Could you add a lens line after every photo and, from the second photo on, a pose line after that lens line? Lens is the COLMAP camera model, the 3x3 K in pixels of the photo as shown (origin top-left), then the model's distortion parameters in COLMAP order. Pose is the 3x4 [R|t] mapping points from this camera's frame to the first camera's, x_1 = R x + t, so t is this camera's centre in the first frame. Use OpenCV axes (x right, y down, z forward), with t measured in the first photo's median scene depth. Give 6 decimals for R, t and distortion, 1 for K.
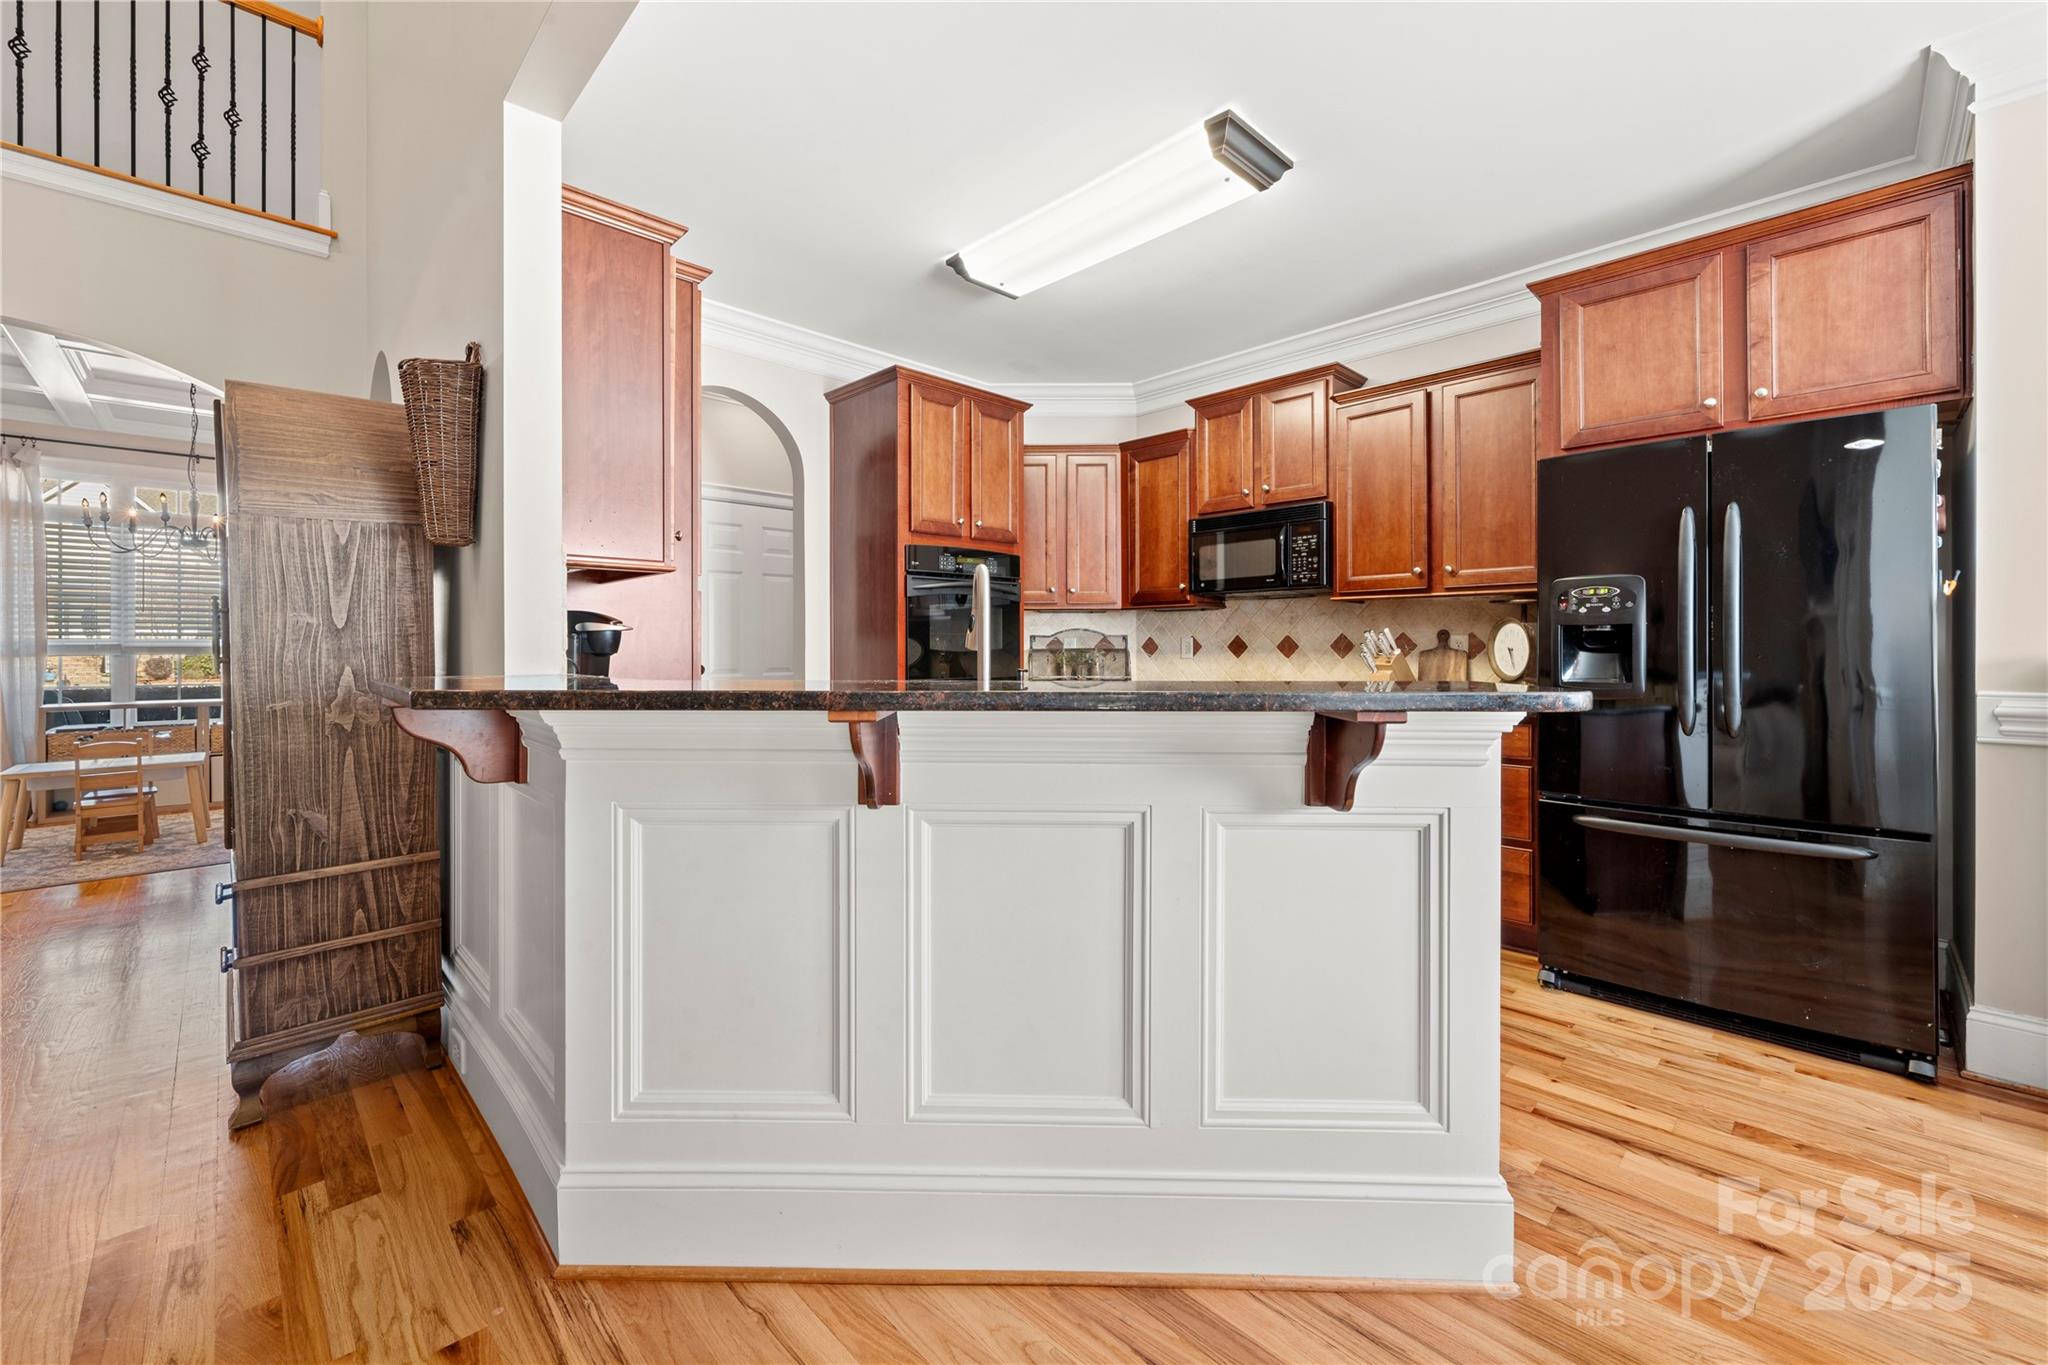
lens RADIAL K [[820.1, 0, 988.0], [0, 820.1, 642.8], [0, 0, 1]] dist [-0.002106, 0.000718]
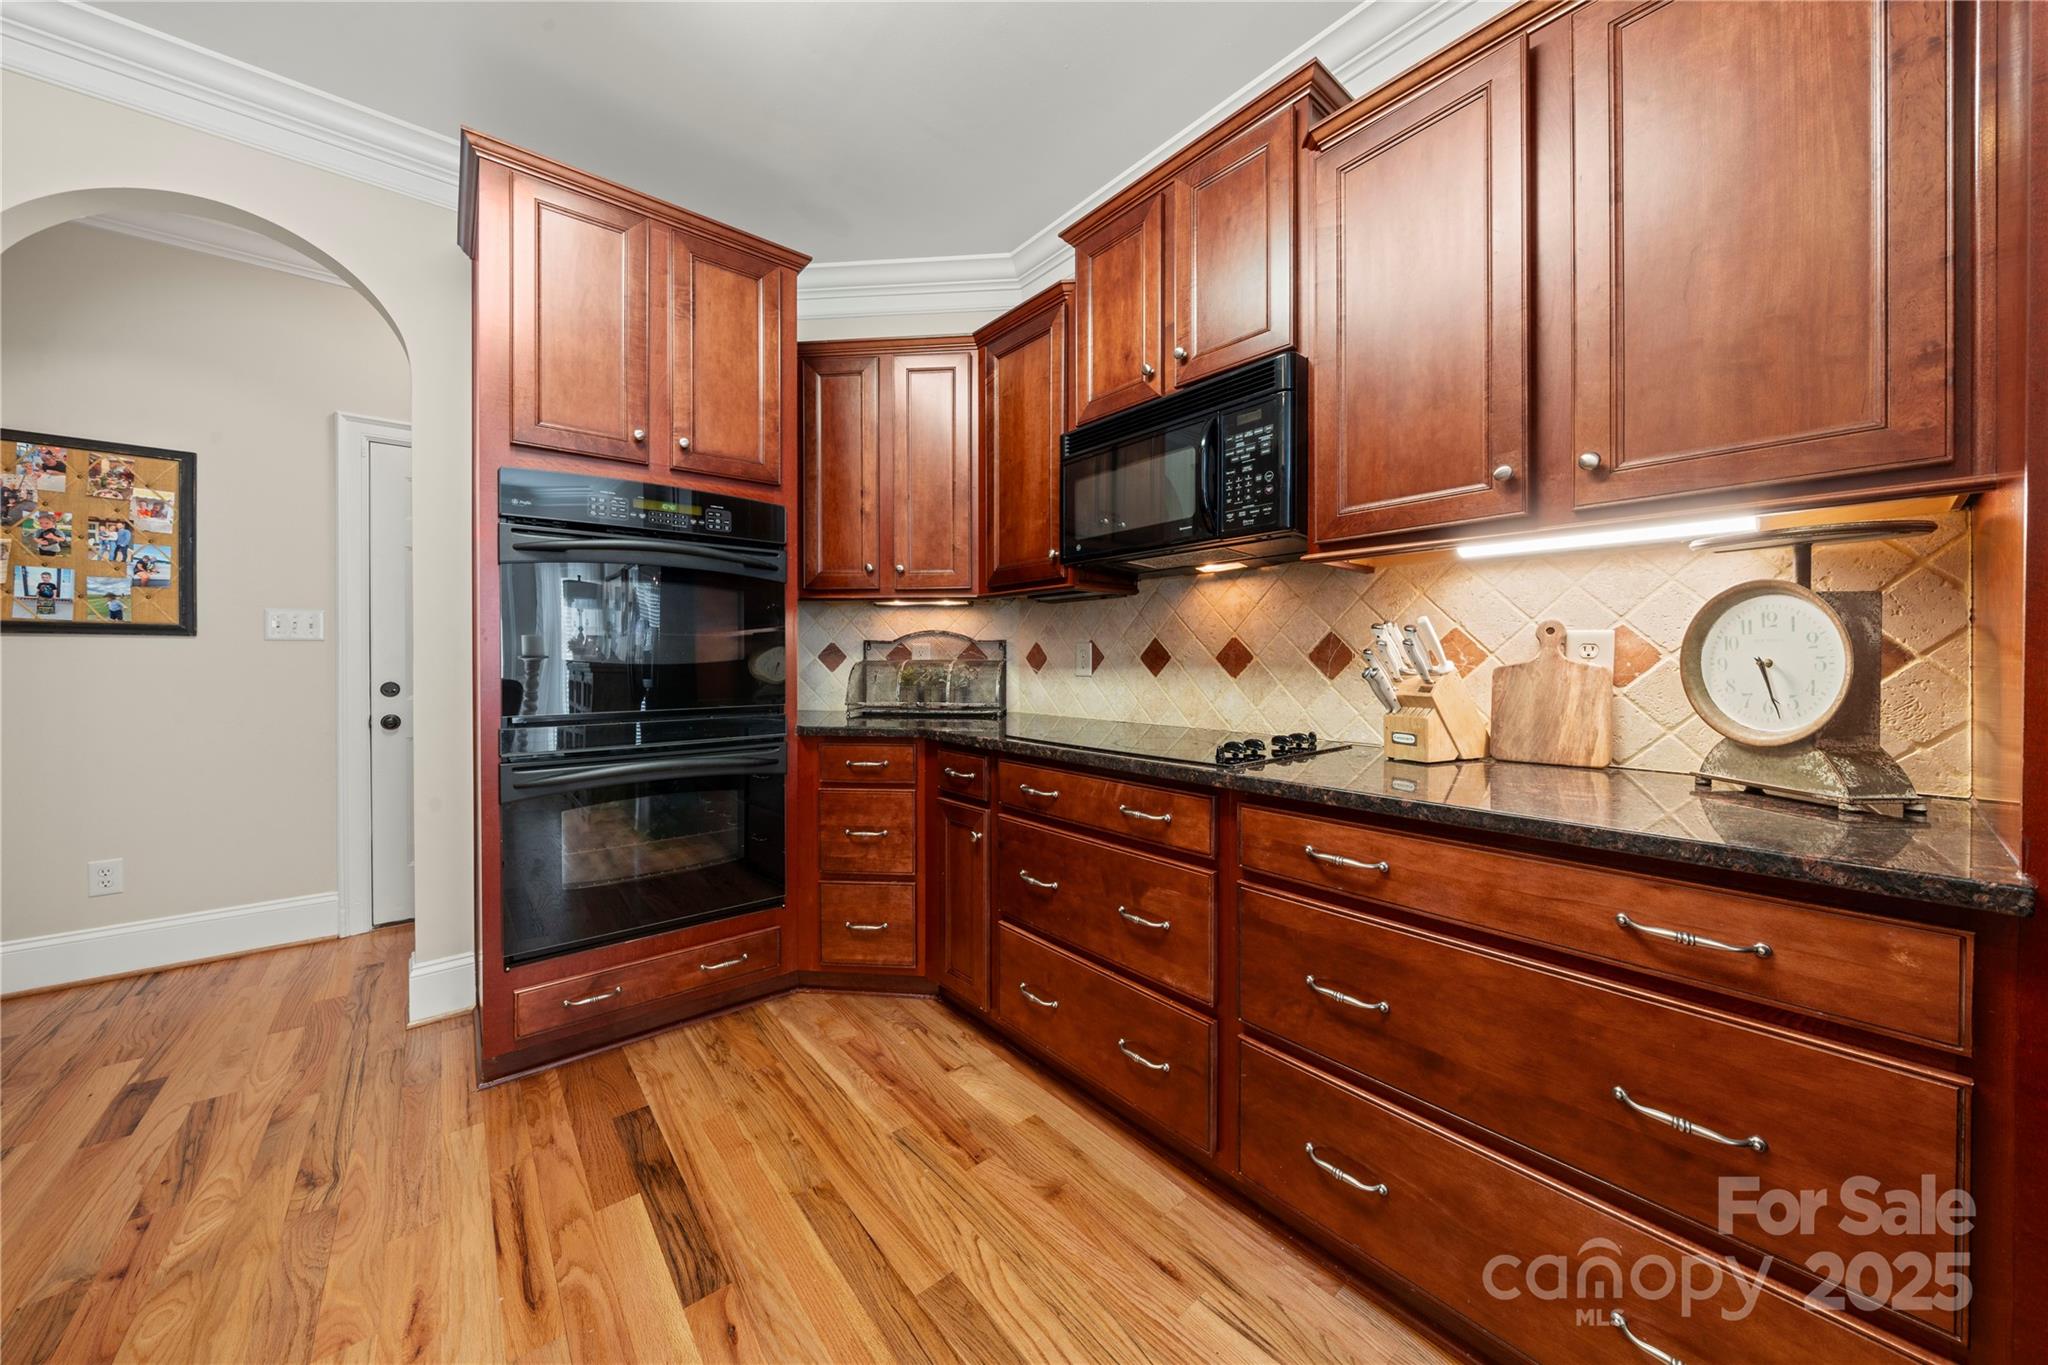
lens RADIAL K [[698.5, 0, 1015.5], [0, 698.5, 662.8], [0, 0, 1]] dist [-0.006141, 0.000275]
pose [[0.998787, -0.003652, -0.049112, 0.233685], [0.004286, 0.999909, 0.012806, 0.001812], [0.049061, -0.013001, 0.998711, 0.503375]]
